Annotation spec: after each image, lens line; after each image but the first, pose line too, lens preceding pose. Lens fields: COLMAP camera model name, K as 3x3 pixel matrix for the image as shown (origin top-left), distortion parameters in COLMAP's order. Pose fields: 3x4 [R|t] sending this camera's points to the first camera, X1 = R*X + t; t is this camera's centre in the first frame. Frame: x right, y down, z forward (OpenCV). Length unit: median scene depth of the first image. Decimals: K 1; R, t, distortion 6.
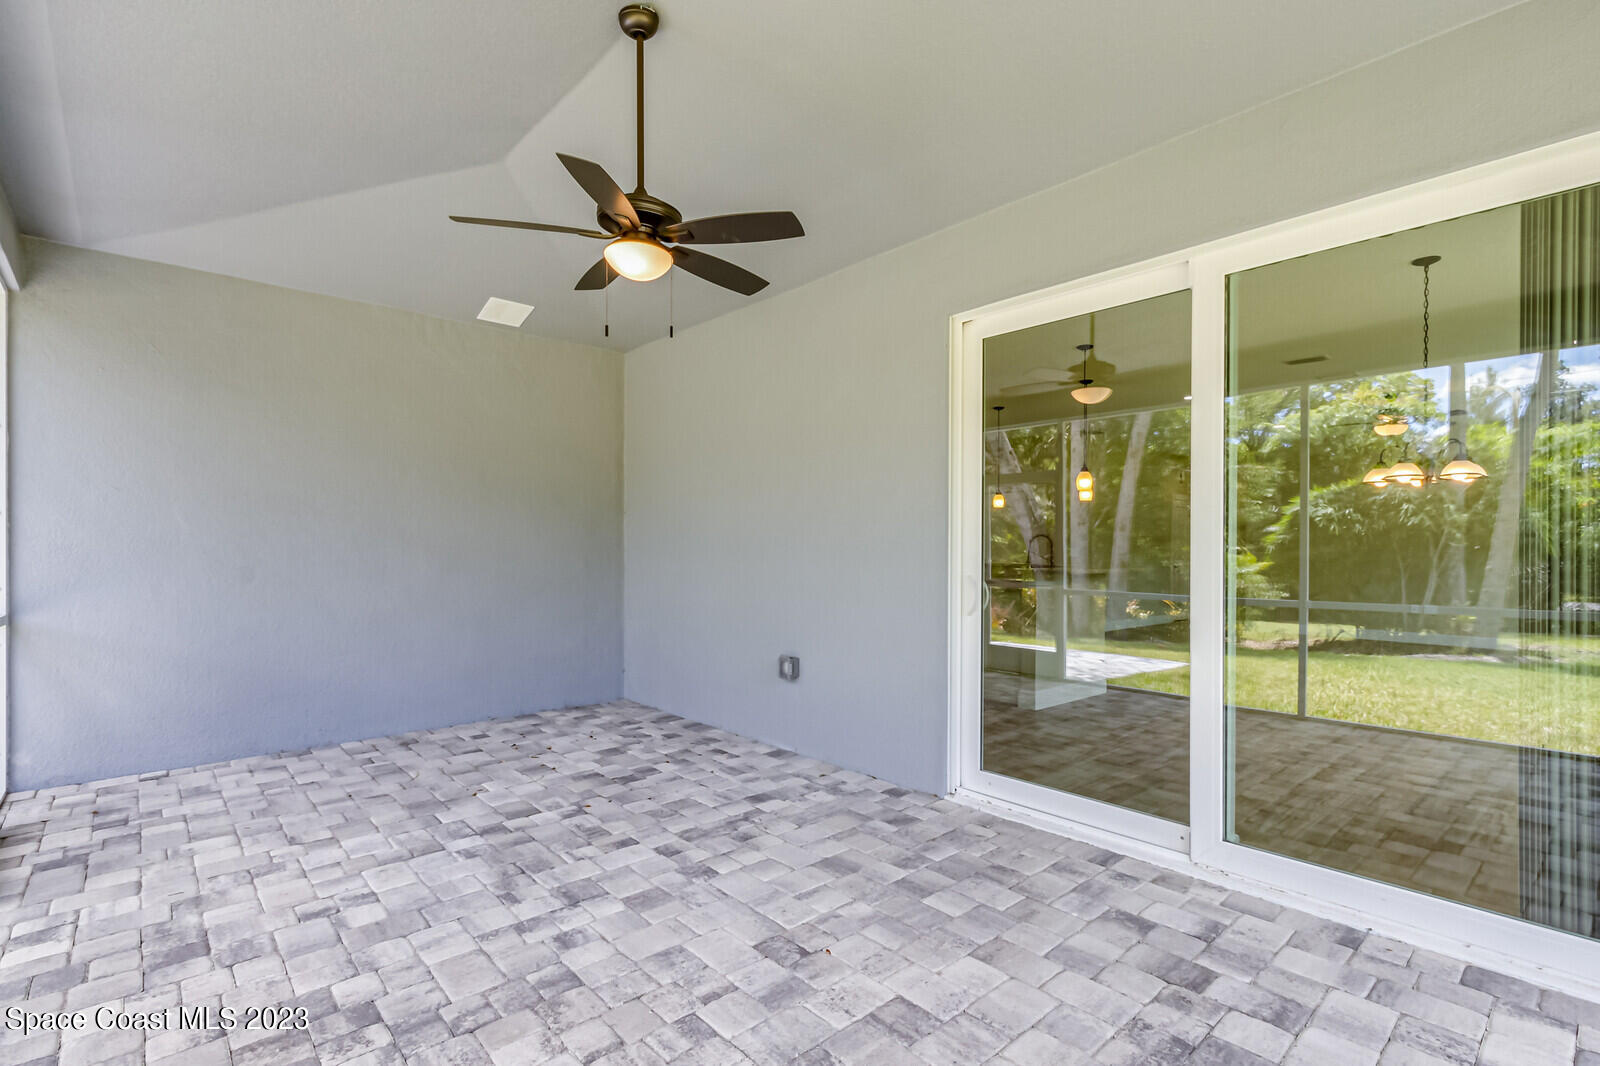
lens RADIAL K [[738.3, 0, 789.2], [0, 738.3, 524.6], [0, 0, 1]] dist [0.002147, -0.000434]
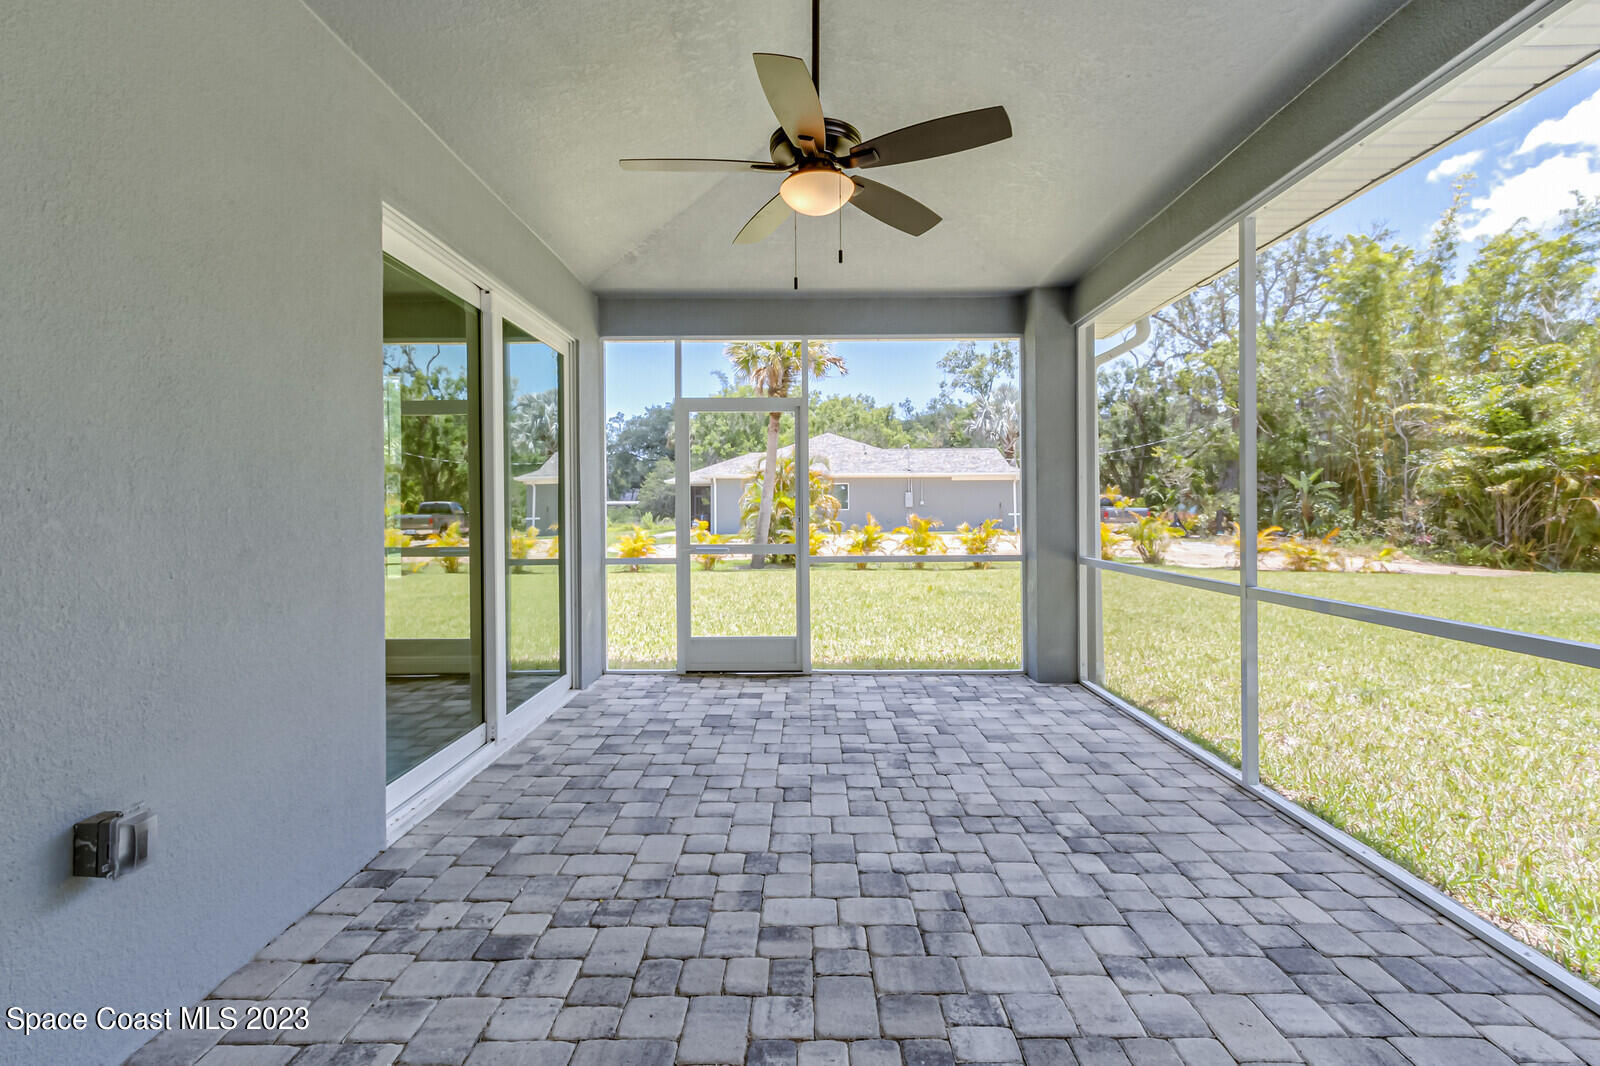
lens RADIAL K [[738.3, 0, 789.2], [0, 738.3, 524.6], [0, 0, 1]] dist [0.002147, -0.000434]
pose [[-0.735452, -0.013470, 0.677443, -0.840083], [-0.018503, 0.999829, -0.000208, 0.050756], [-0.677324, -0.012688, -0.735575, 1.811548]]
